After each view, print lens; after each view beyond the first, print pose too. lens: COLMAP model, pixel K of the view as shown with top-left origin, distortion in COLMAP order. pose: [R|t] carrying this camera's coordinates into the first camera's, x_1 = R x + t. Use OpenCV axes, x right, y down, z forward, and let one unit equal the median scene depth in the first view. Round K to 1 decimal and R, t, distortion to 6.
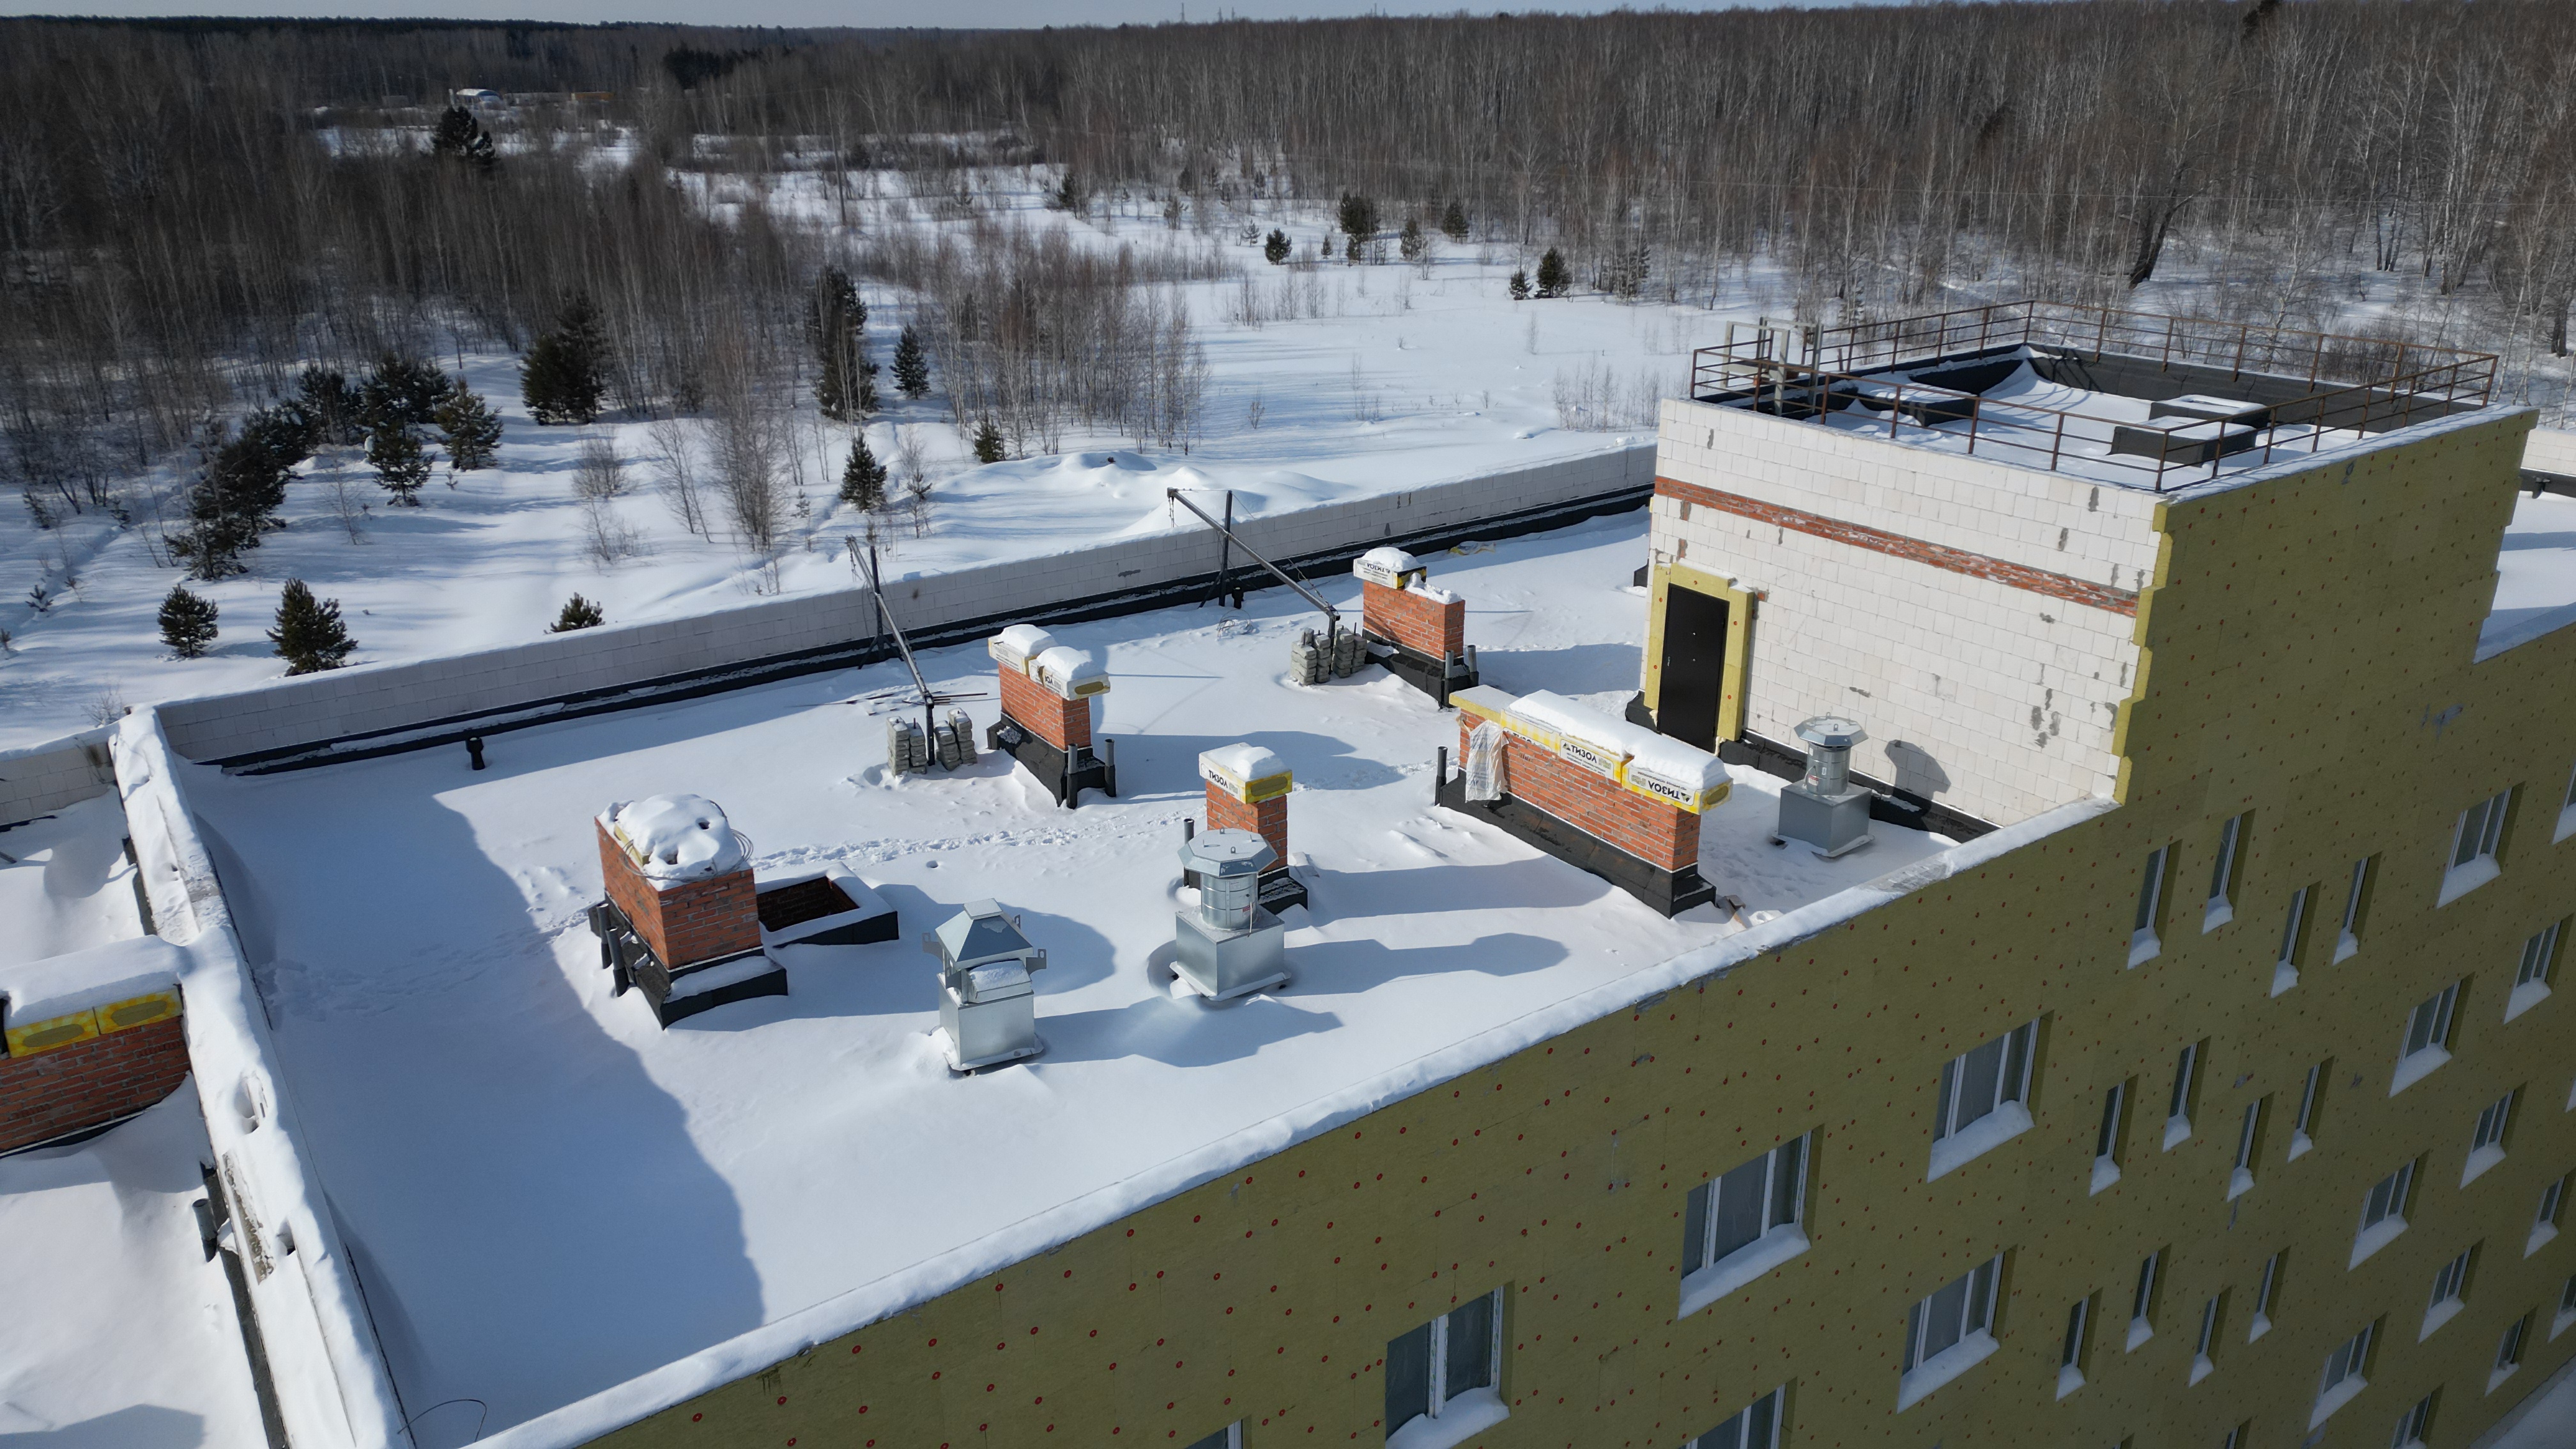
lens RADIAL K [[1758.3, 0, 1290.8], [0, 1758.3, 721.0], [0, 0, 1]] dist [0.103821, -0.101733]
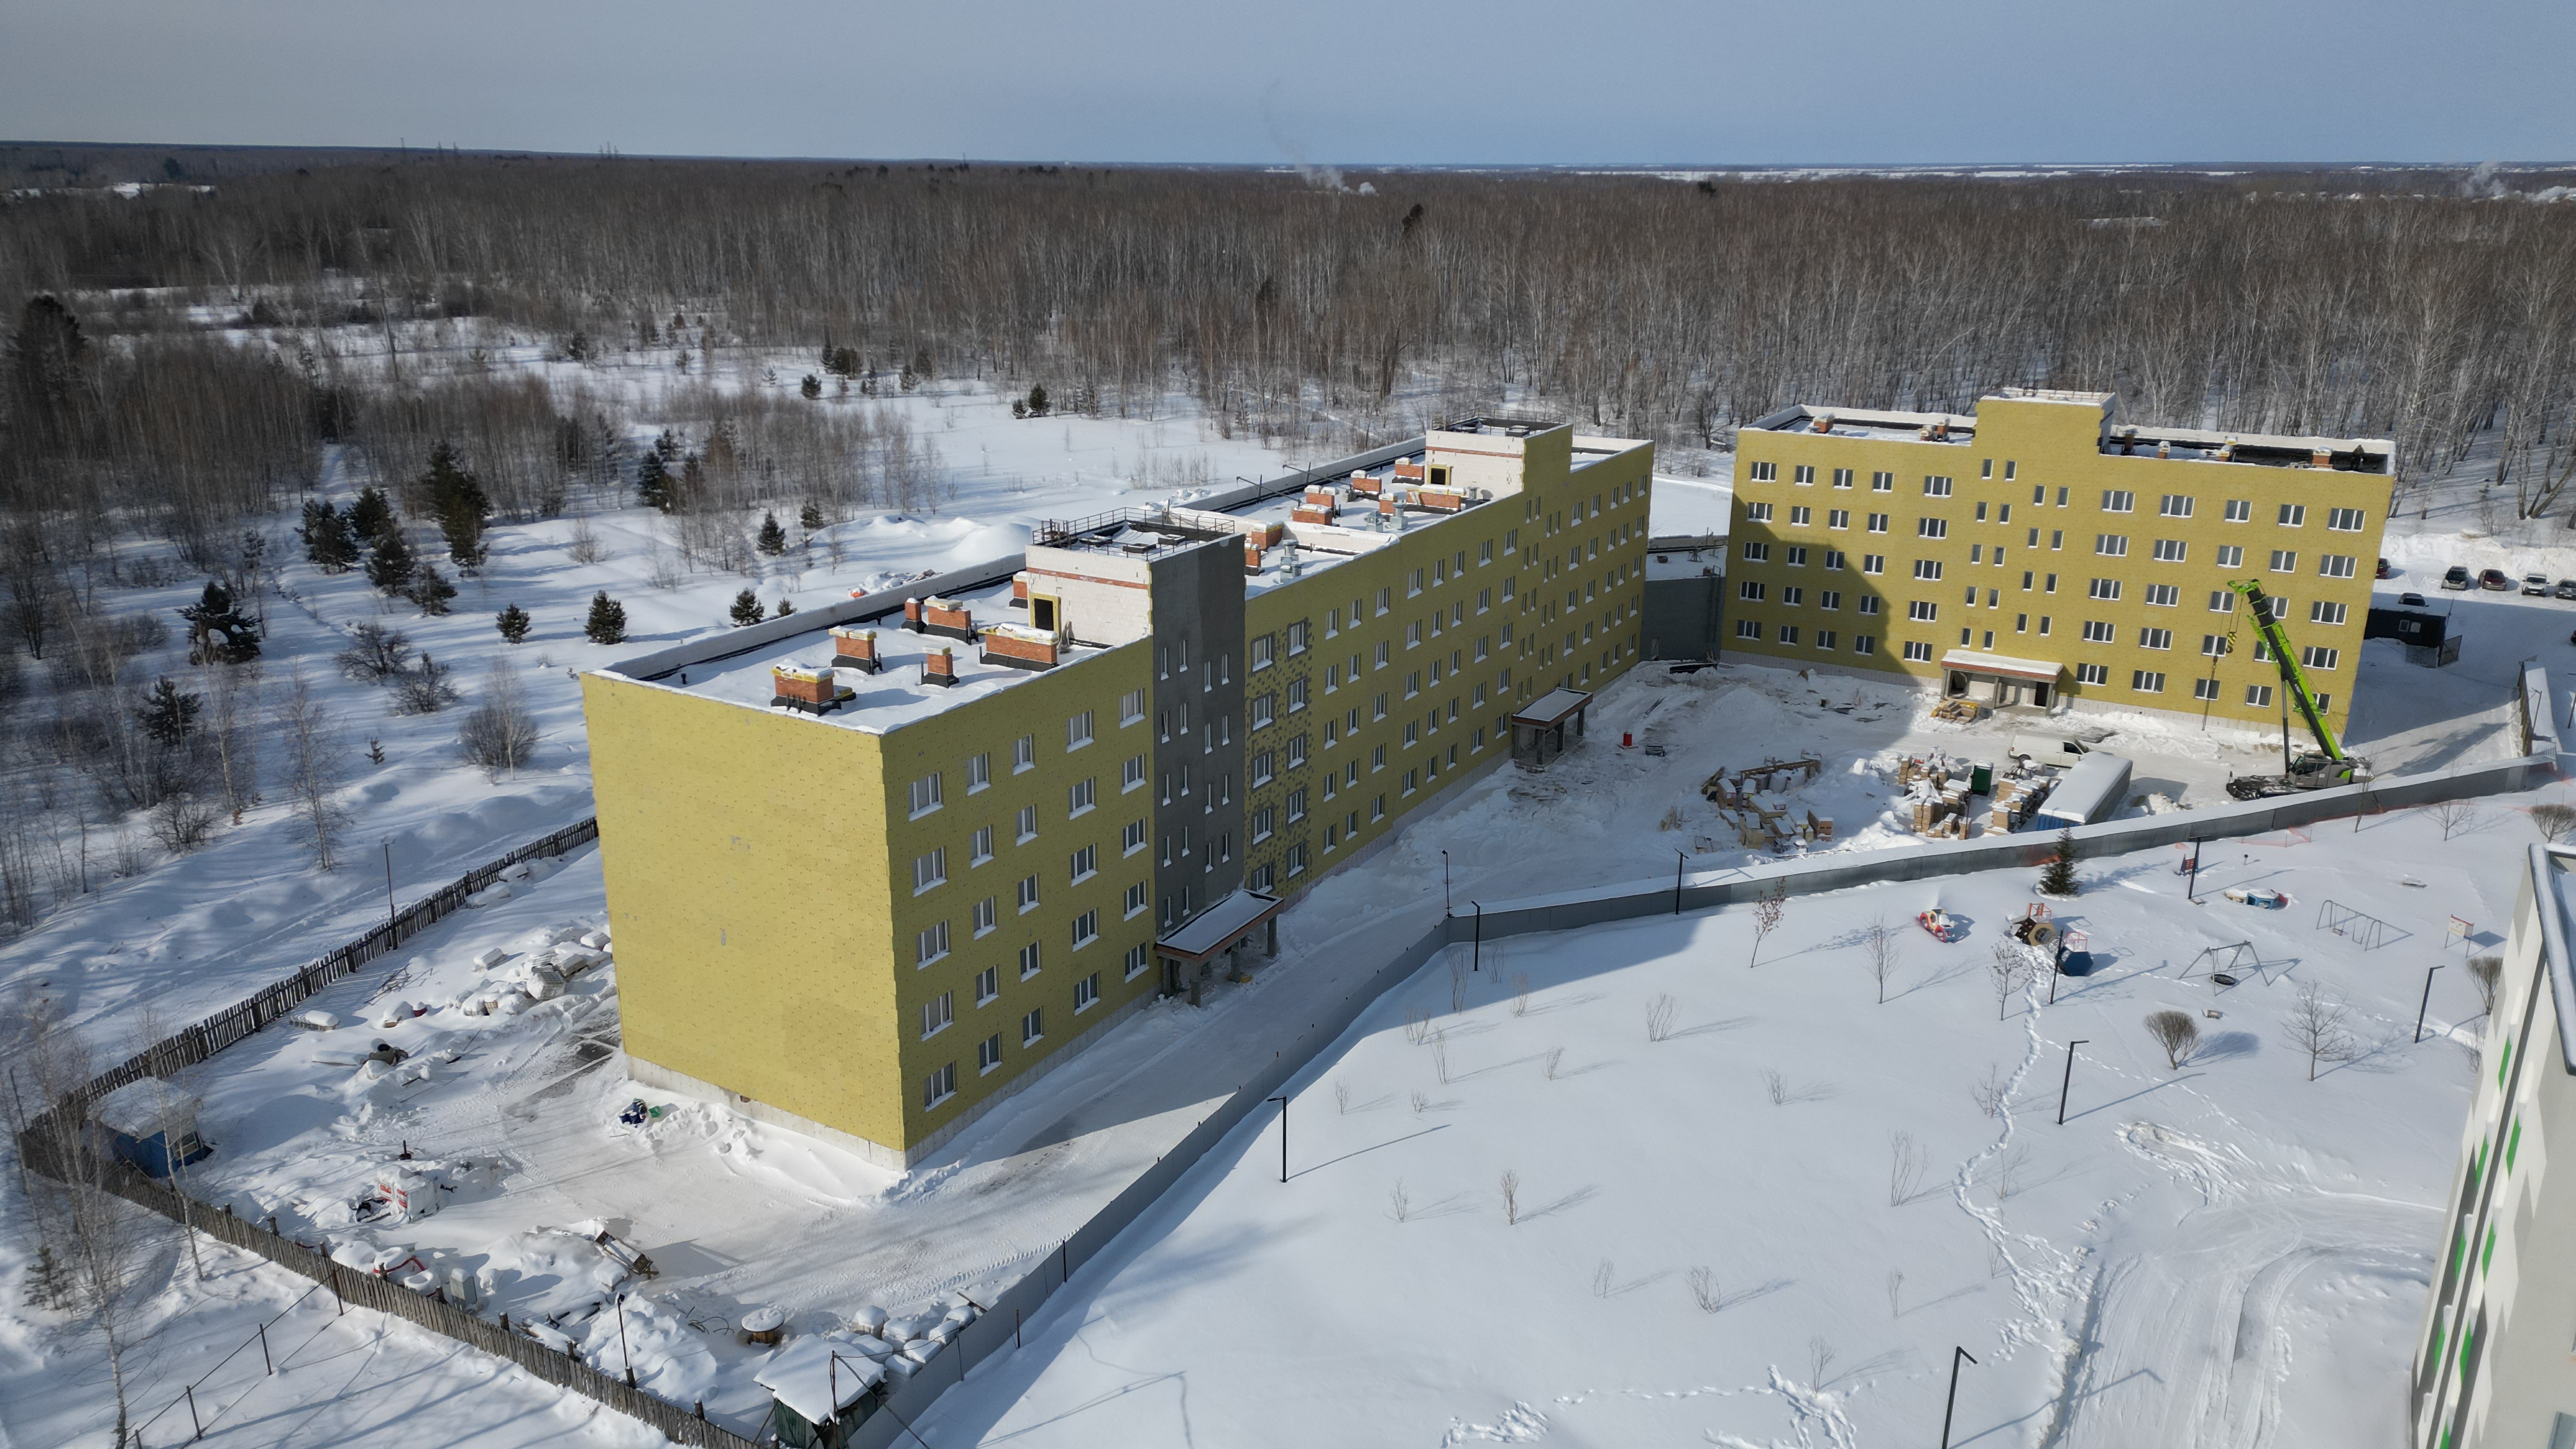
lens RADIAL K [[1758.3, 0, 1290.8], [0, 1758.3, 721.0], [0, 0, 1]] dist [0.103821, -0.101733]
pose [[0.910655, -0.114219, 0.397066, -0.446420], [0.138968, 0.989712, -0.034019, 0.150514], [-0.389095, 0.086159, 0.917159, -0.674977]]
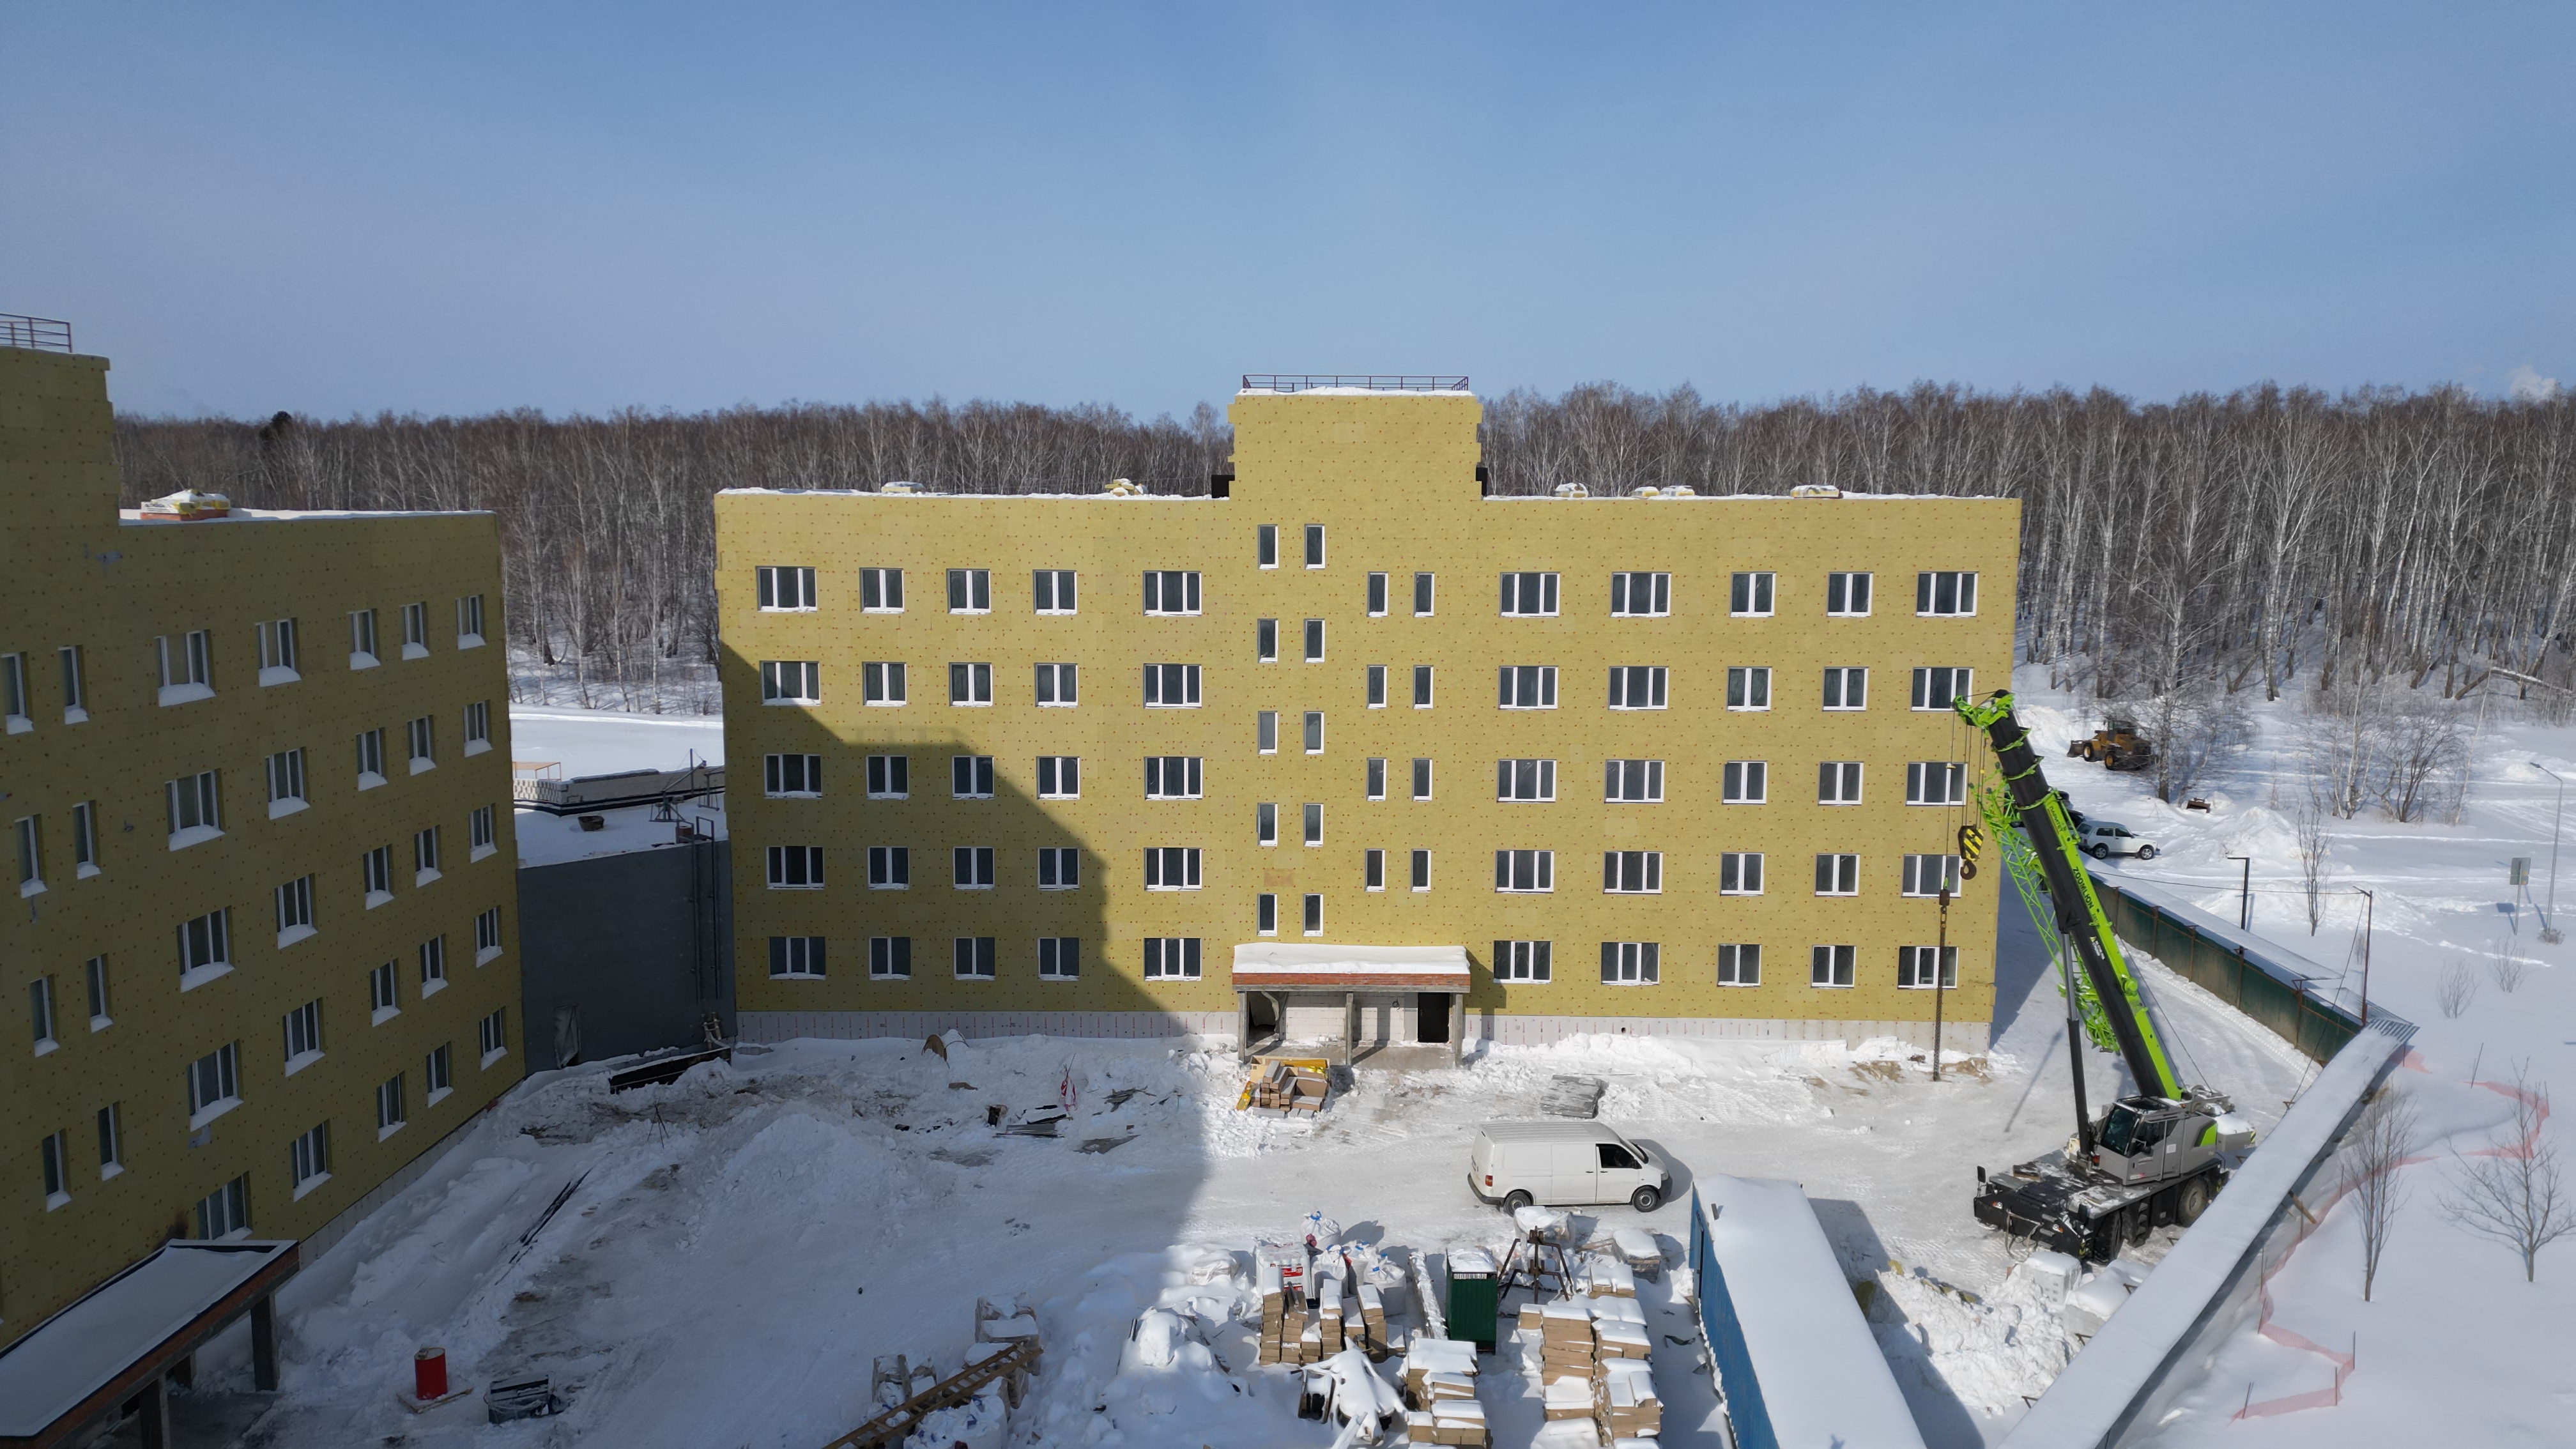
lens RADIAL K [[1758.3, 0, 1290.8], [0, 1758.3, 721.0], [0, 0, 1]] dist [0.103821, -0.101733]
pose [[0.582238, -0.097163, 0.807191, -0.001131], [0.284157, 0.954538, -0.090066, 0.112880], [-0.761744, 0.281809, 0.583378, -0.123469]]
